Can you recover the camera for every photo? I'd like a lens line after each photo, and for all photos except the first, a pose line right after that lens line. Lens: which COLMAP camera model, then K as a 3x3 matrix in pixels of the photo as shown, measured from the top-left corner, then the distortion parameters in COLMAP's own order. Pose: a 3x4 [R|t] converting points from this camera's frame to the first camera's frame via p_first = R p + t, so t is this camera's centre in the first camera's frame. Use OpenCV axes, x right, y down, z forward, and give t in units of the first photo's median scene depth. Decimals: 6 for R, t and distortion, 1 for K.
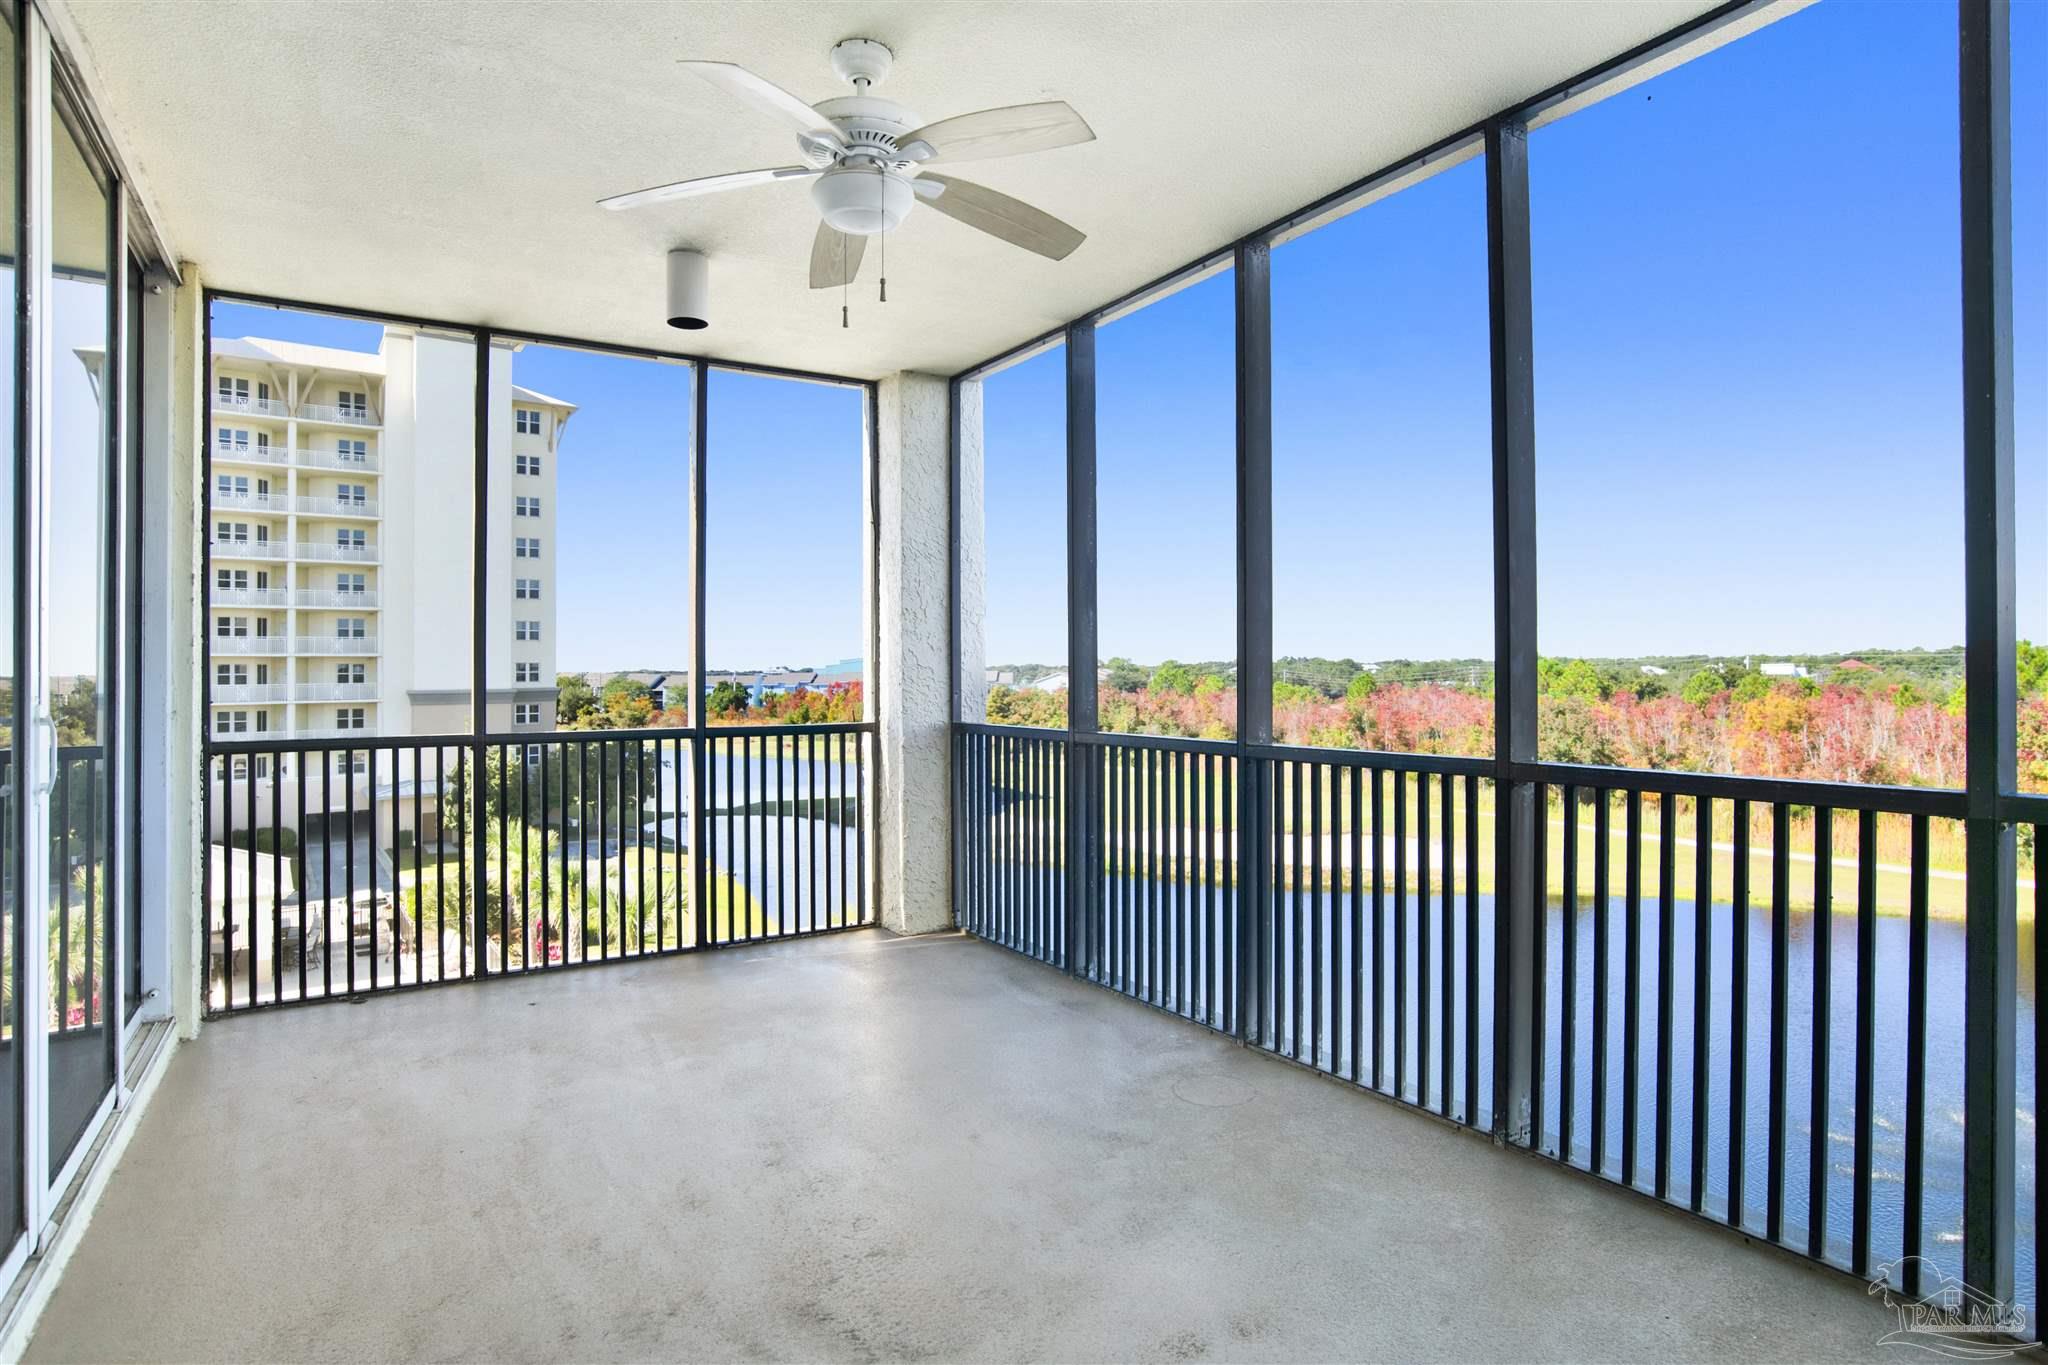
lens RADIAL K [[1084.2, 0, 1052.1], [0, 1084.2, 676.5], [0, 0, 1]] dist [-0.063234, 0.018810]
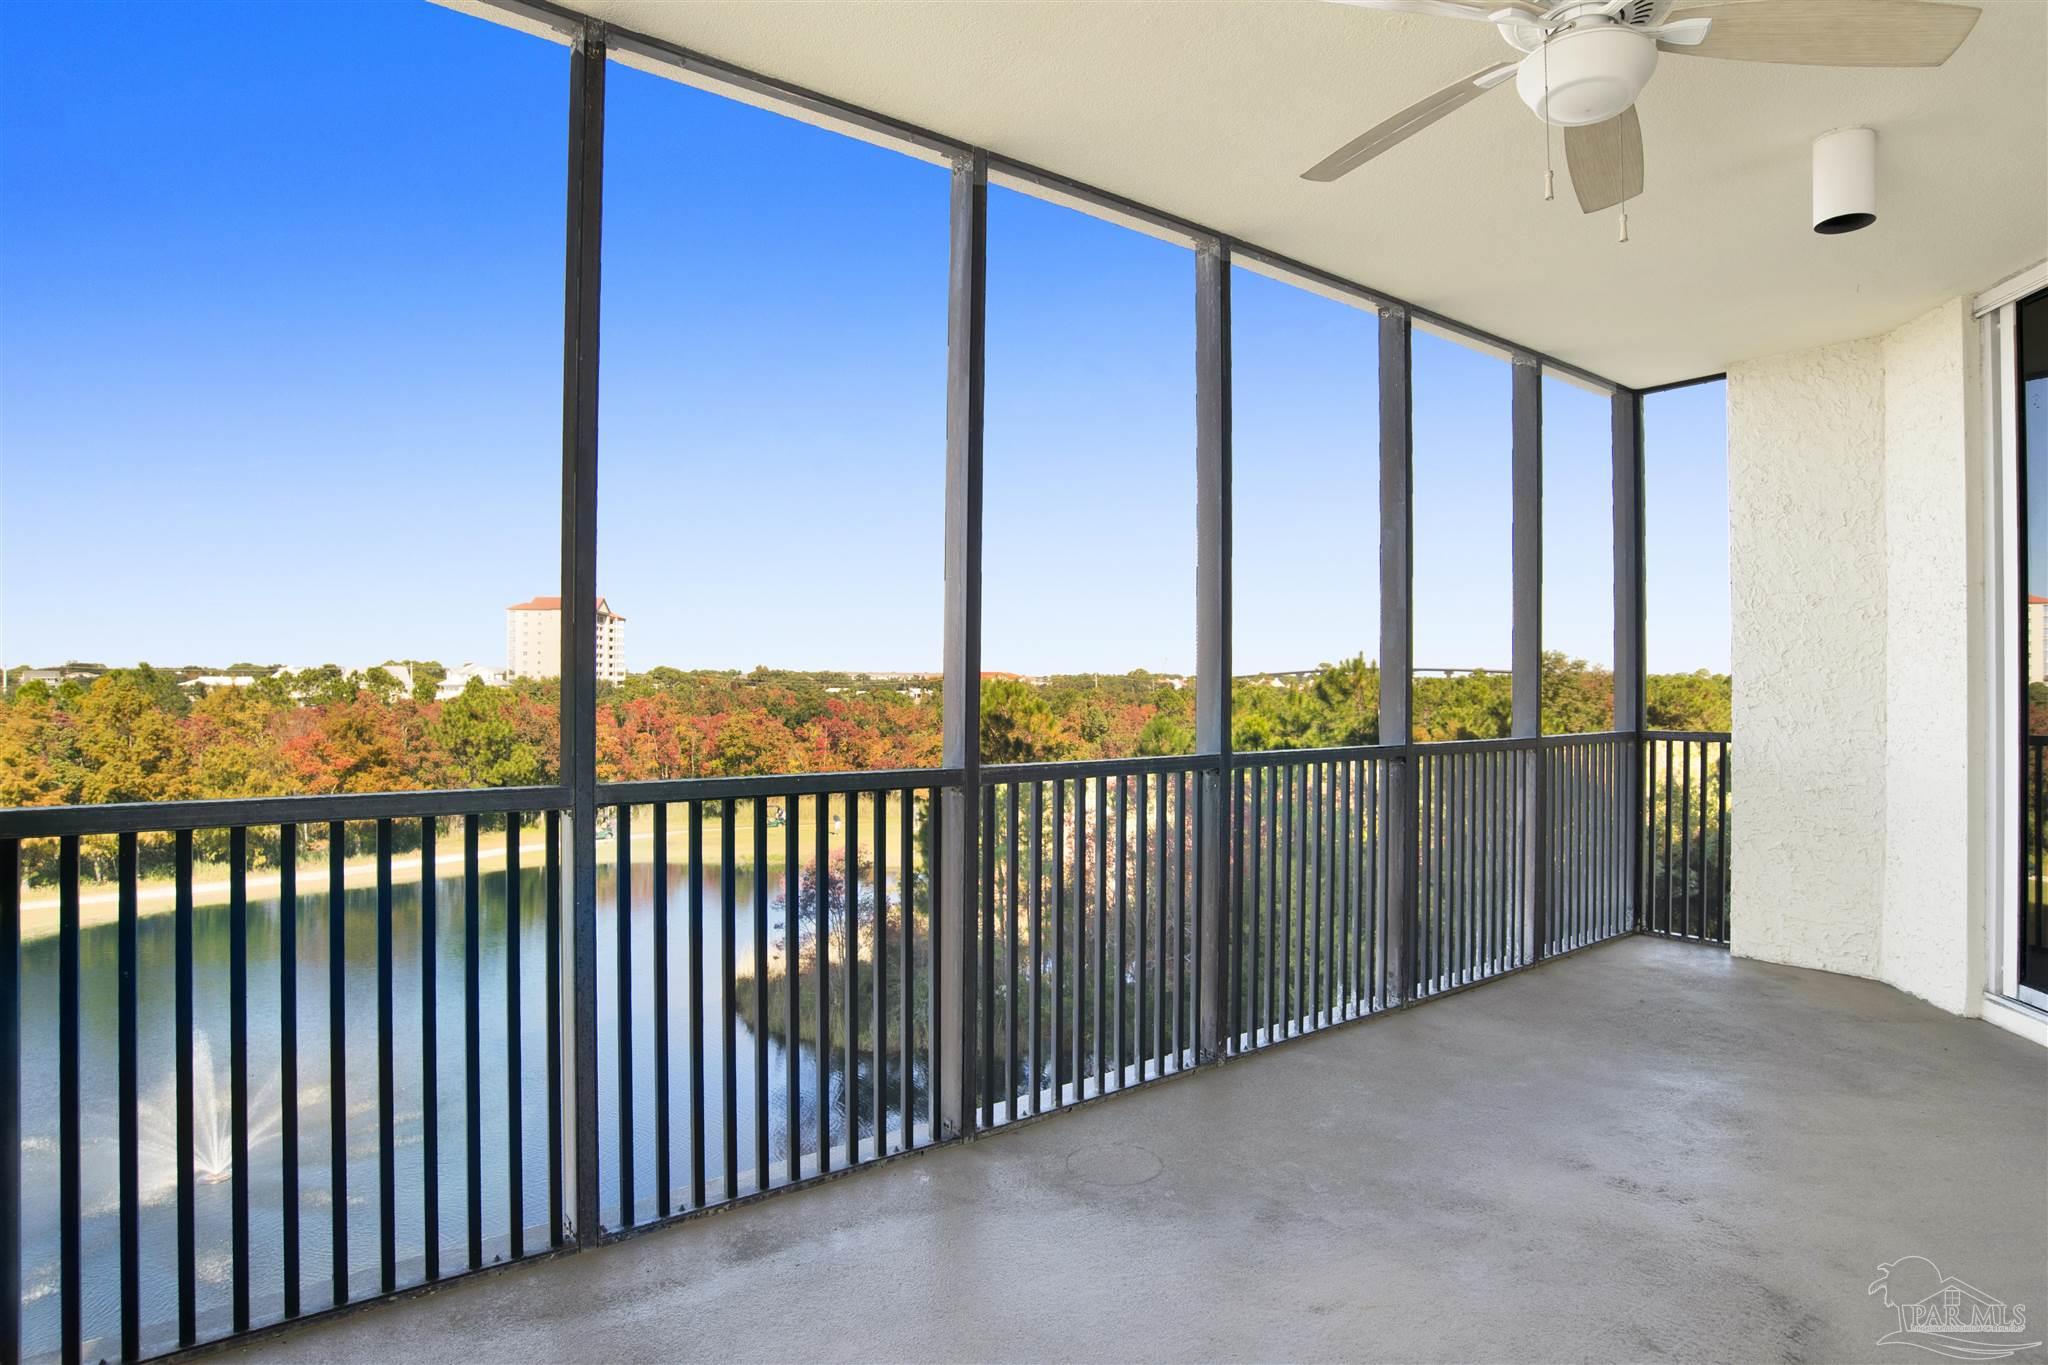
lens RADIAL K [[1084.2, 0, 1053.7], [0, 1084.2, 688.4], [0, 0, 1]] dist [-0.063234, 0.018810]
pose [[-0.066327, 0.005080, 0.997785, -0.530404], [-0.001356, 0.999986, -0.005182, 0.005492], [-0.997797, -0.001697, -0.066319, 0.828530]]
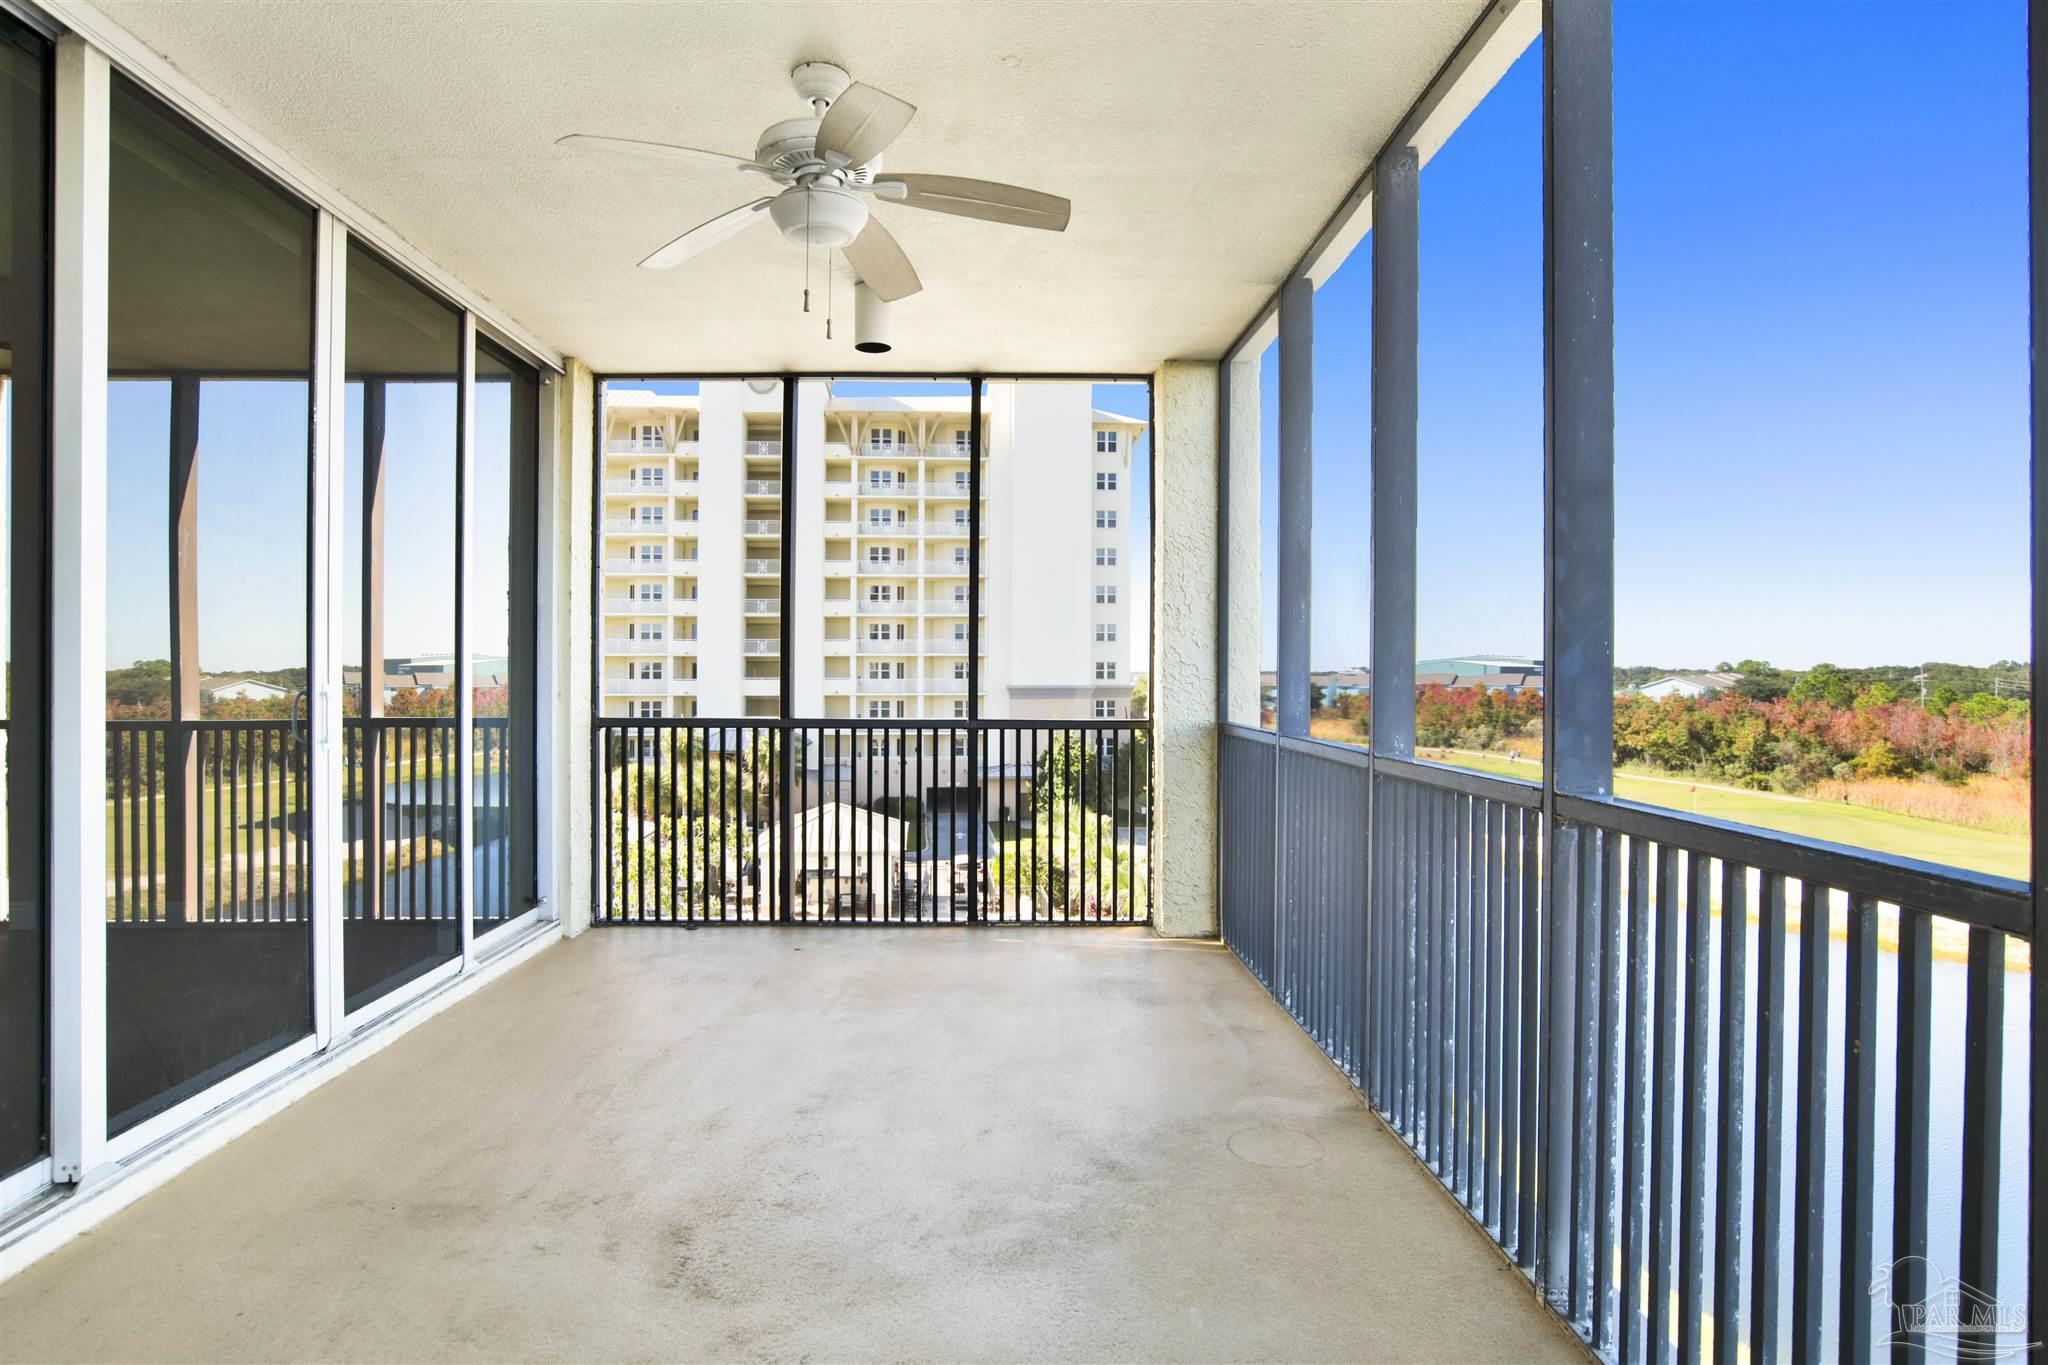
lens RADIAL K [[1084.2, 0, 1028.6], [0, 1084.2, 700.1], [0, 0, 1]] dist [-0.063234, 0.018810]
pose [[0.852077, 0.022086, -0.522950, 0.320467], [-0.011076, 0.999646, 0.024170, 0.001777], [0.523299, -0.014803, 0.852021, 0.117024]]
